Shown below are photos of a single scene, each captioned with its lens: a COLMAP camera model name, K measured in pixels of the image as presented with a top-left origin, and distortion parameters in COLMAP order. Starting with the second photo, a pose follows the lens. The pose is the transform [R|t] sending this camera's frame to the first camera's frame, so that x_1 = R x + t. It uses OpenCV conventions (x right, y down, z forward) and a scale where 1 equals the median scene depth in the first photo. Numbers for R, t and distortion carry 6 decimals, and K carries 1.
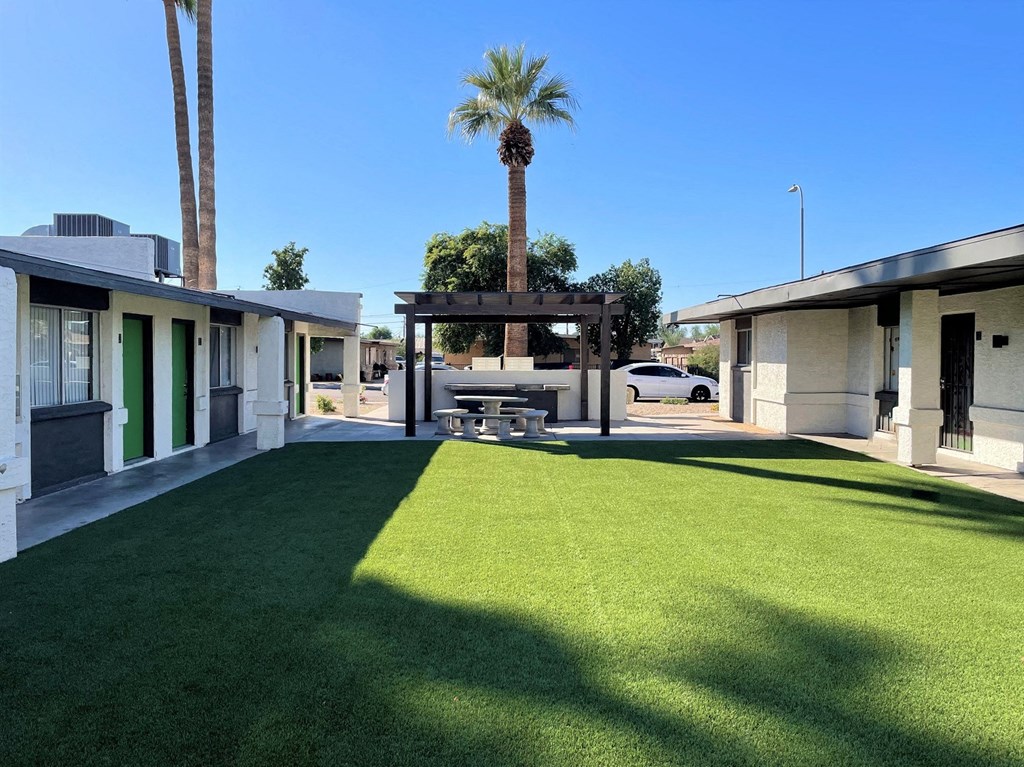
lens RADIAL K [[775.4, 0, 512.7], [0, 775.4, 380.8], [0, 0, 1]] dist [0.001797, -0.000594]
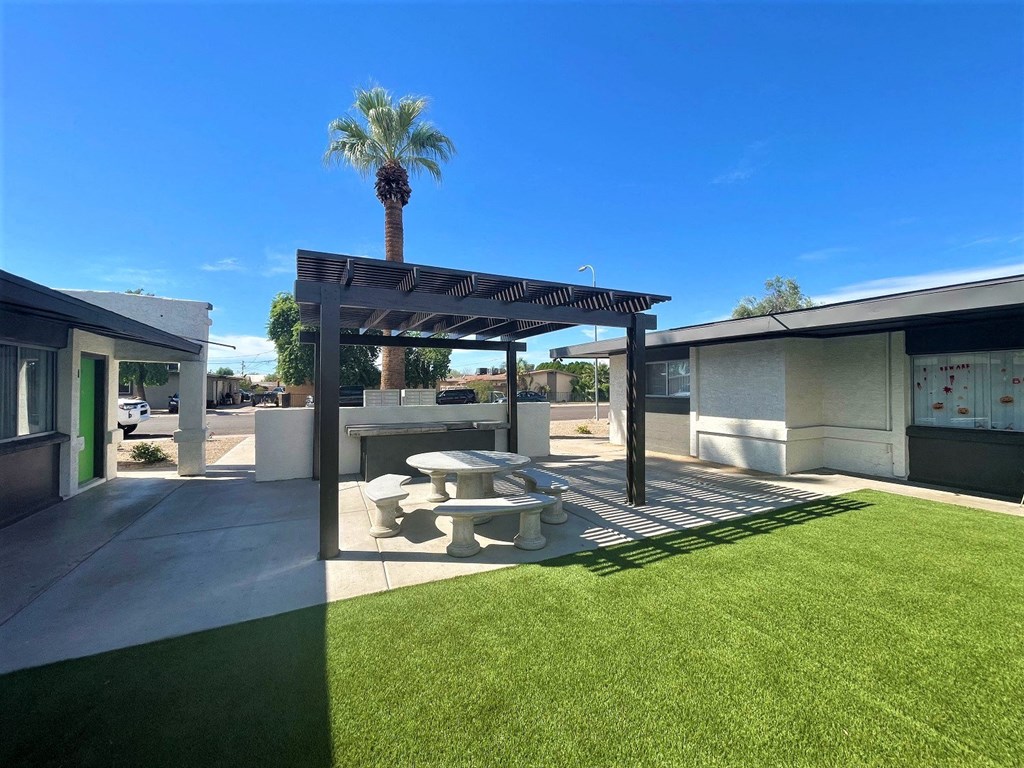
lens RADIAL K [[412.2, 0, 509.0], [0, 412.2, 384.7], [0, 0, 1]] dist [0.008375, -0.000033]
pose [[0.906781, -0.000384, 0.421602, -0.089776], [0.016181, 0.999294, -0.033893, -0.015820], [-0.421292, 0.037556, 0.906147, 0.456274]]
